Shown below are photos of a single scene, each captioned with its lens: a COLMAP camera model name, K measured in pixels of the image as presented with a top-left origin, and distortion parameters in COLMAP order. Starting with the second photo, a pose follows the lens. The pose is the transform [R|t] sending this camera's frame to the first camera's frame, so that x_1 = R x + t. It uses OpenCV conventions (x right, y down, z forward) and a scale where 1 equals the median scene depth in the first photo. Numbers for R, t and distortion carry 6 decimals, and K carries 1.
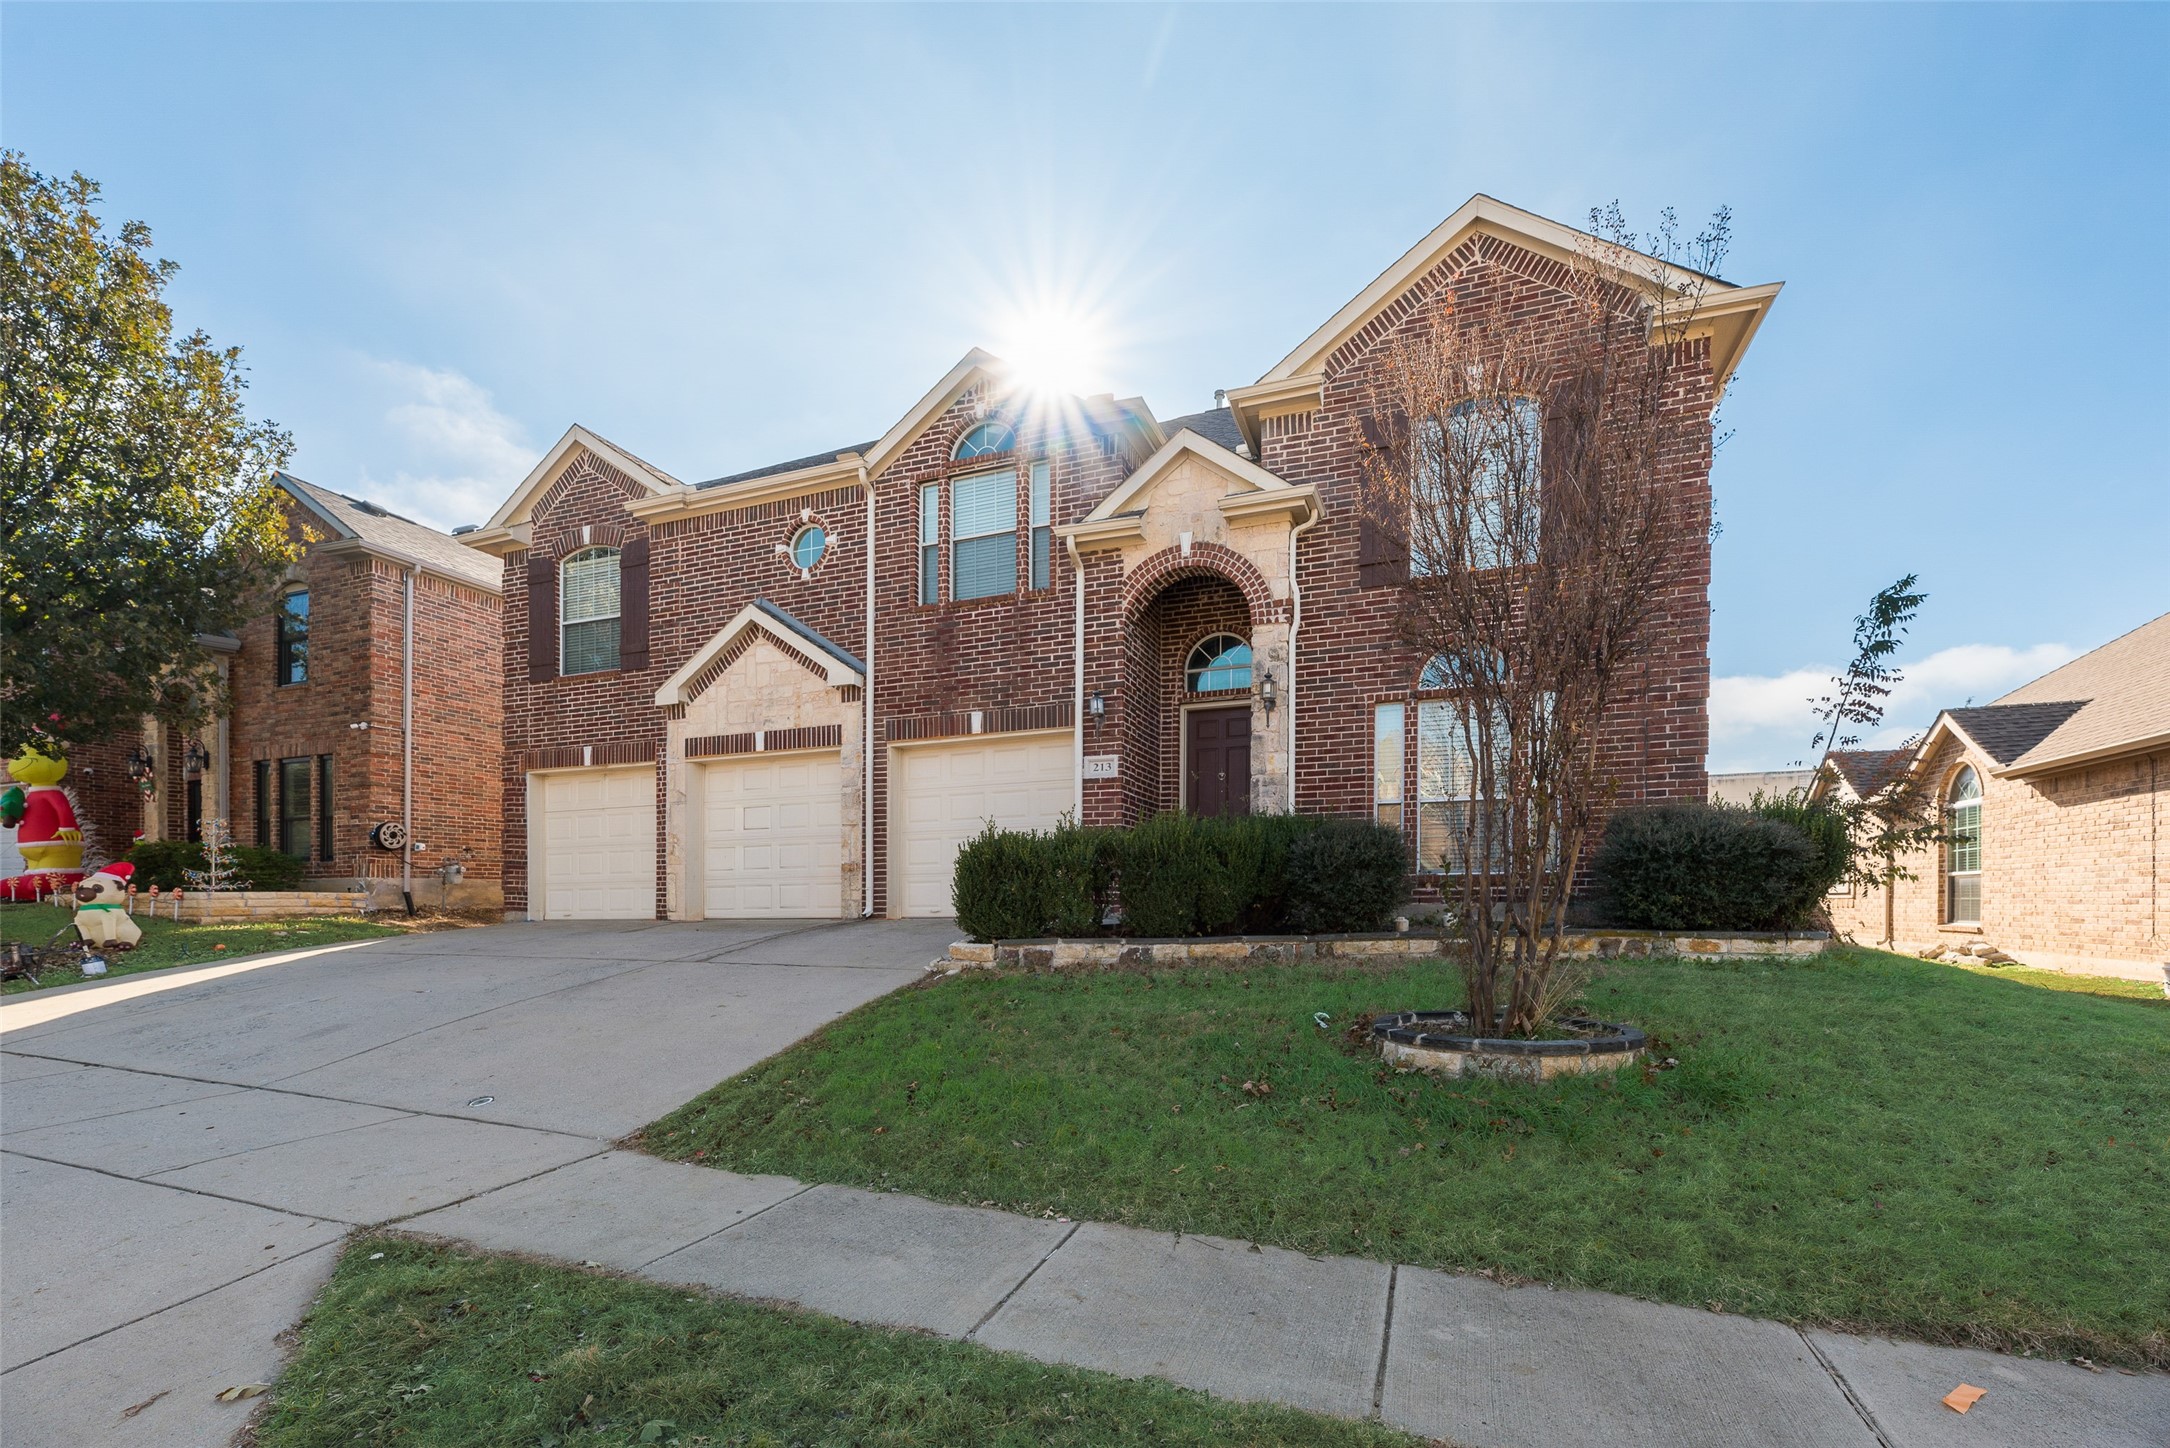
lens RADIAL K [[866.1, 0, 1083.3], [0, 866.1, 742.8], [0, 0, 1]] dist [0.000567, -0.000134]
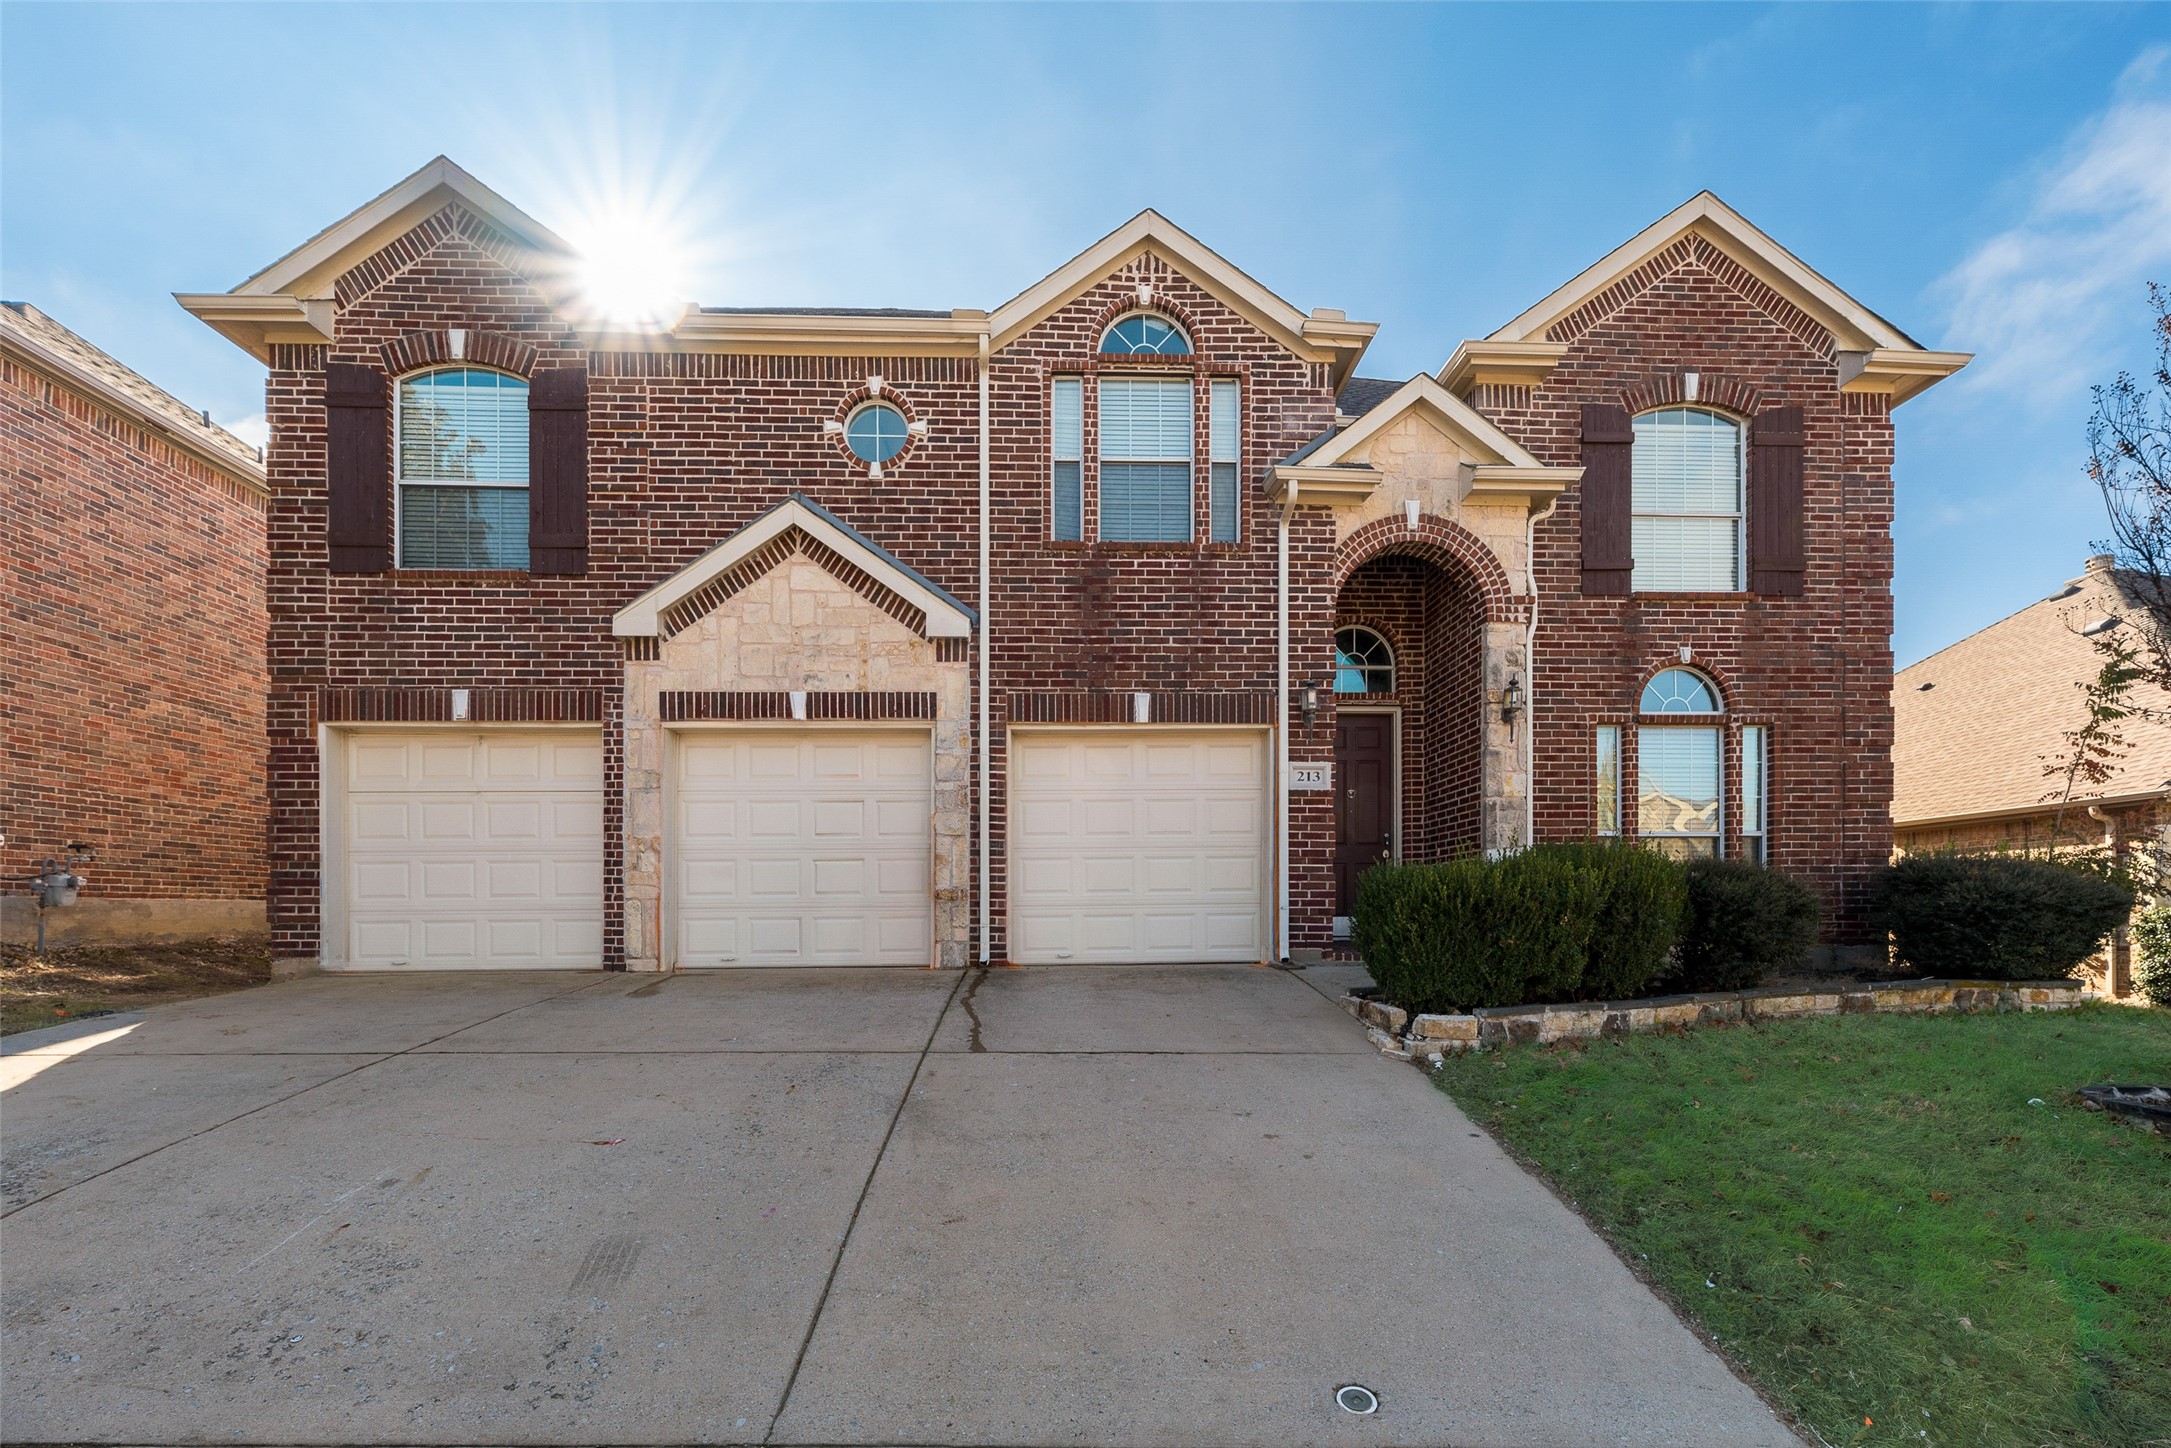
lens RADIAL K [[948.9, 0, 1085.5], [0, 948.9, 767.4], [0, 0, 1]] dist [0.000513, 0.000505]
pose [[0.929418, 0.063532, 0.363518, -0.455180], [-0.071170, 0.997435, 0.007640, 0.025911], [-0.362100, -0.032972, 0.931556, 0.240729]]
